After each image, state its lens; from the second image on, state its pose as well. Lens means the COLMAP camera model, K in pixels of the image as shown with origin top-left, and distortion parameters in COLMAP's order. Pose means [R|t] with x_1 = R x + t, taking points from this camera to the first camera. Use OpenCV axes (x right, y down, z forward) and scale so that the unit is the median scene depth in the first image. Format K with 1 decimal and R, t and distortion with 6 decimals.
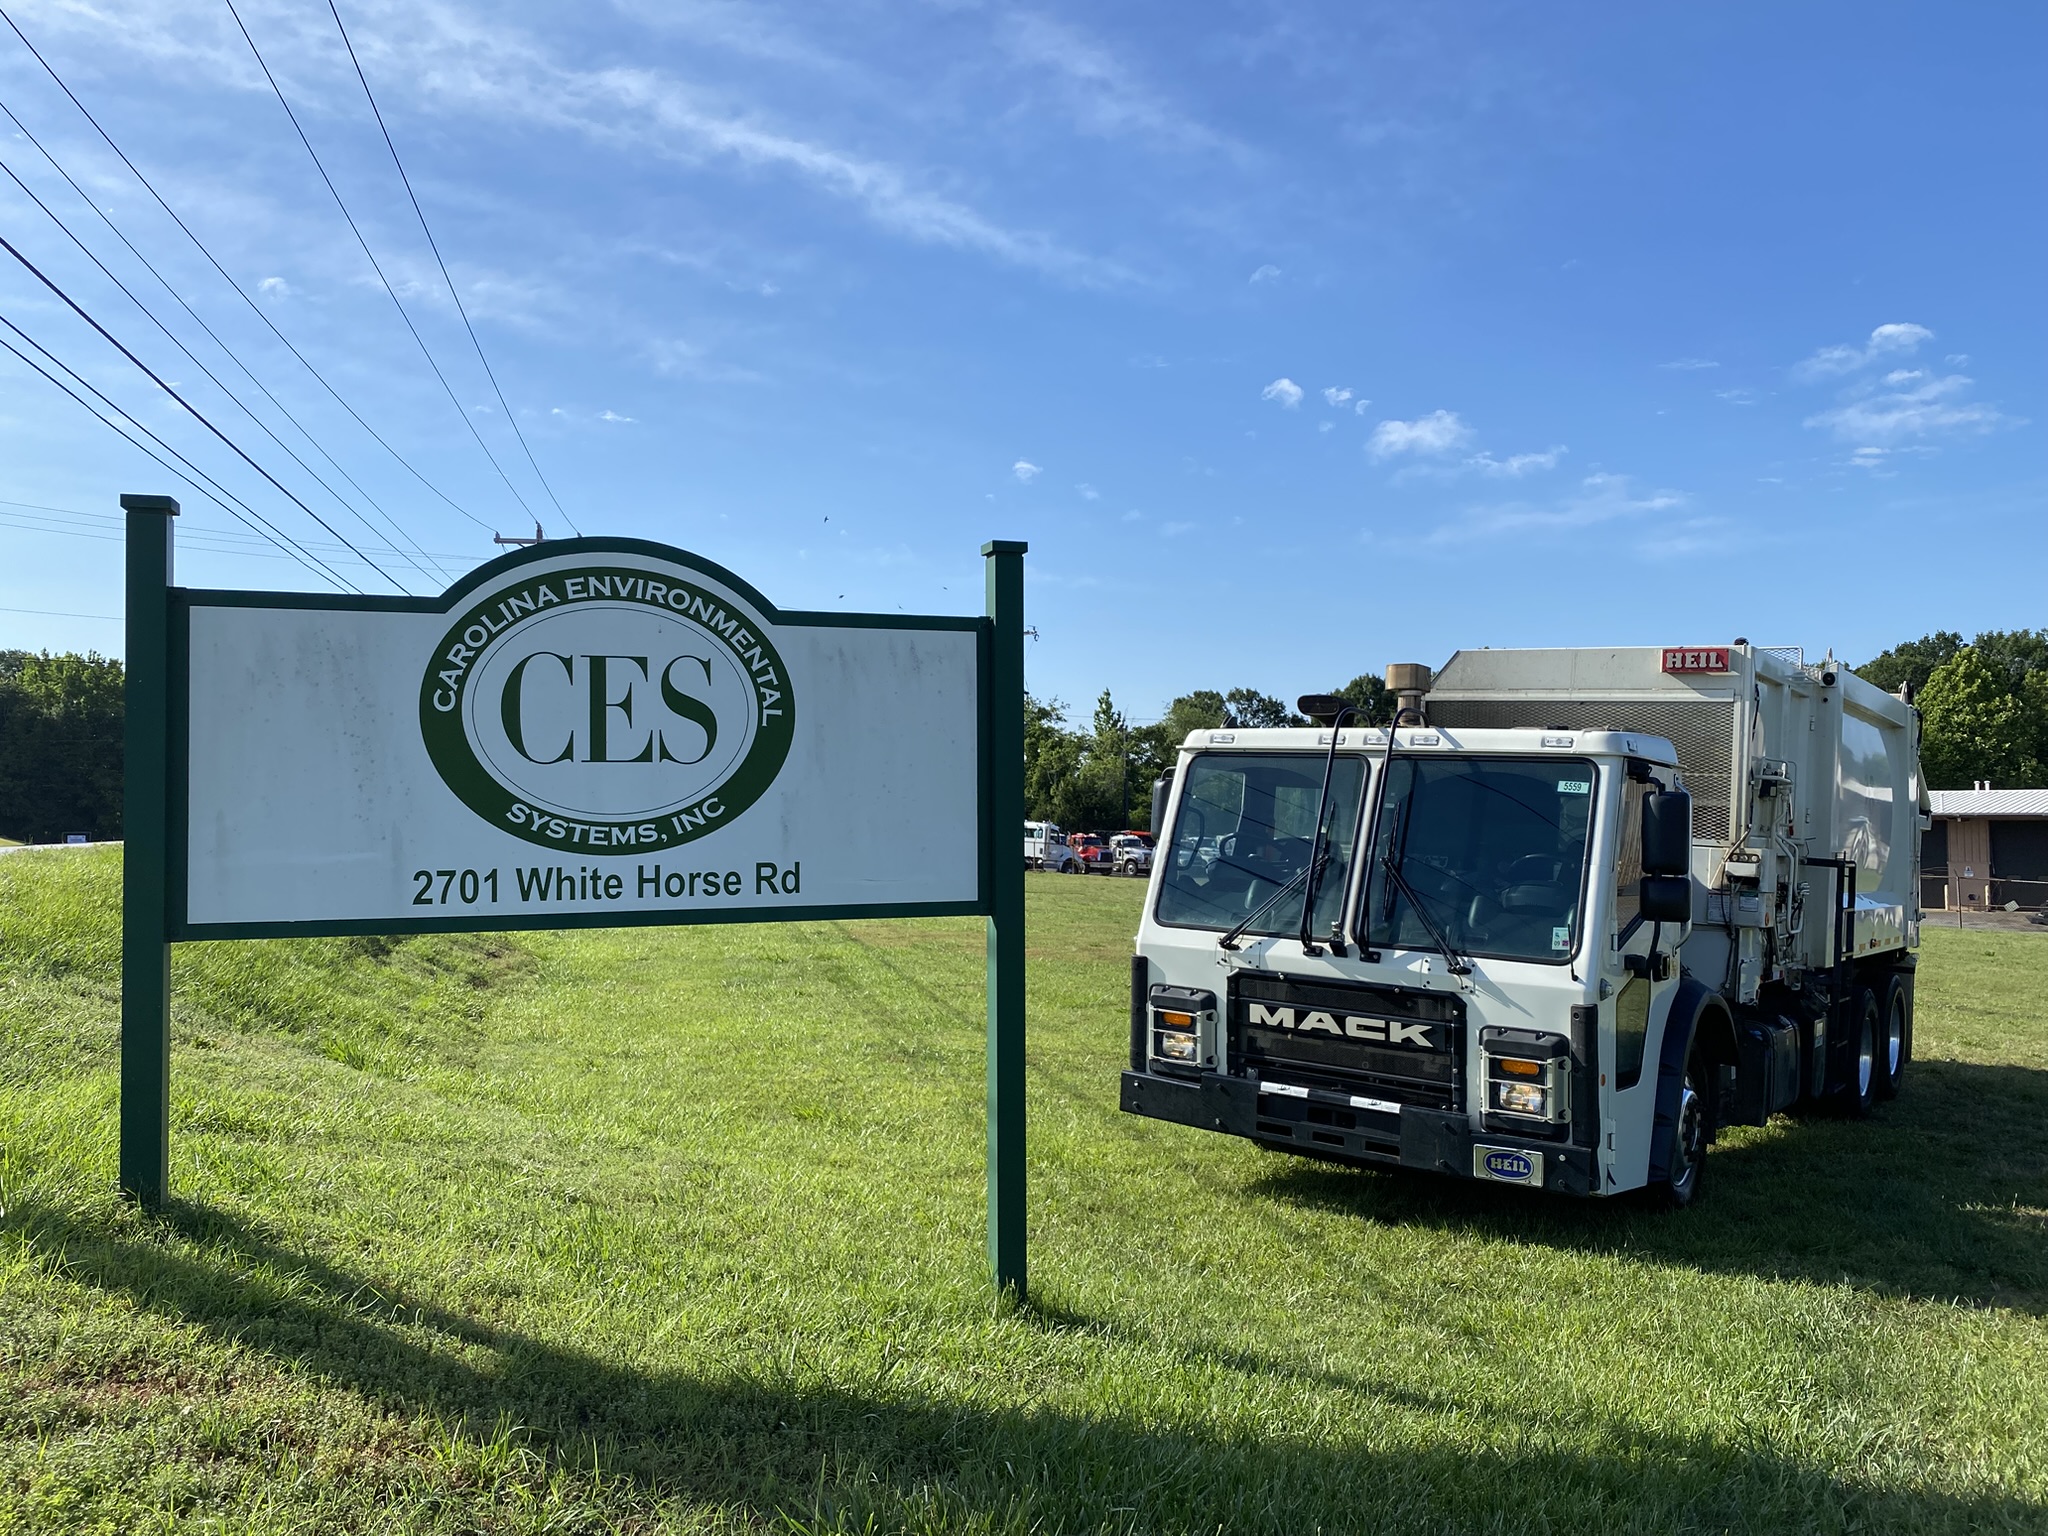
lens RADIAL K [[1558.5, 0, 997.0], [0, 1558.5, 771.9], [0, 0, 1]] dist [0.091479, -0.149299]
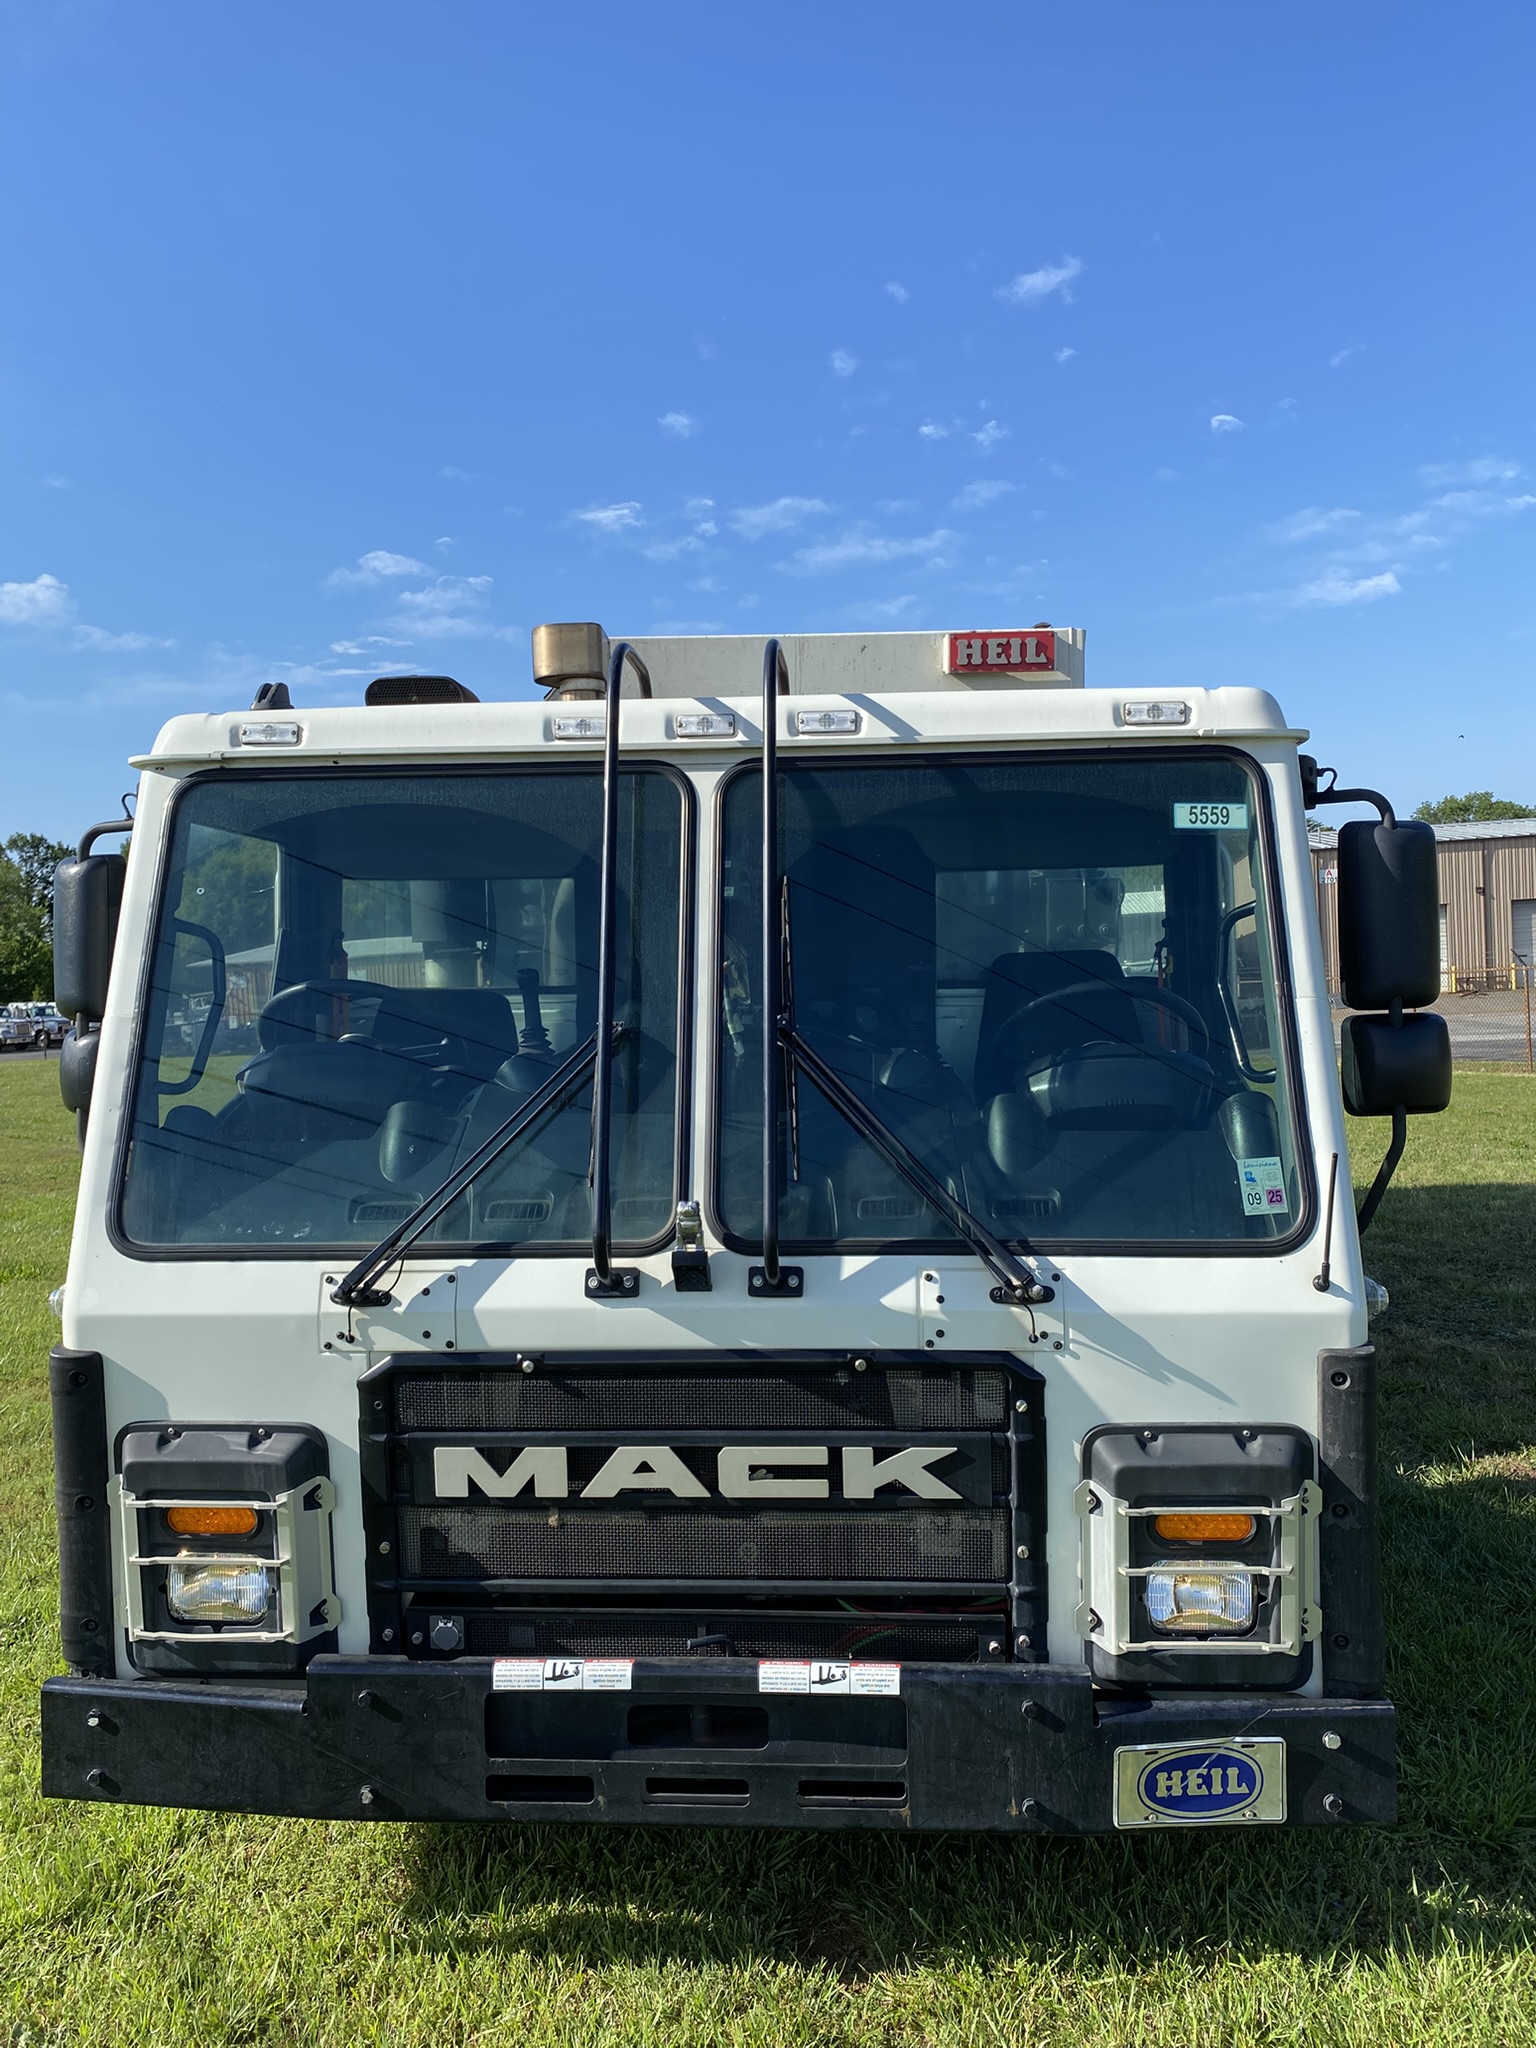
lens RADIAL K [[1558.5, 0, 773.5], [0, 1558.5, 1031.9], [0, 0, 1]] dist [0.091479, -0.149299]
pose [[0.824945, -0.078216, 0.559774, 0.031445], [0.040007, 0.995975, 0.080207, 0.027201], [-0.563795, -0.043772, 0.824754, 0.682422]]
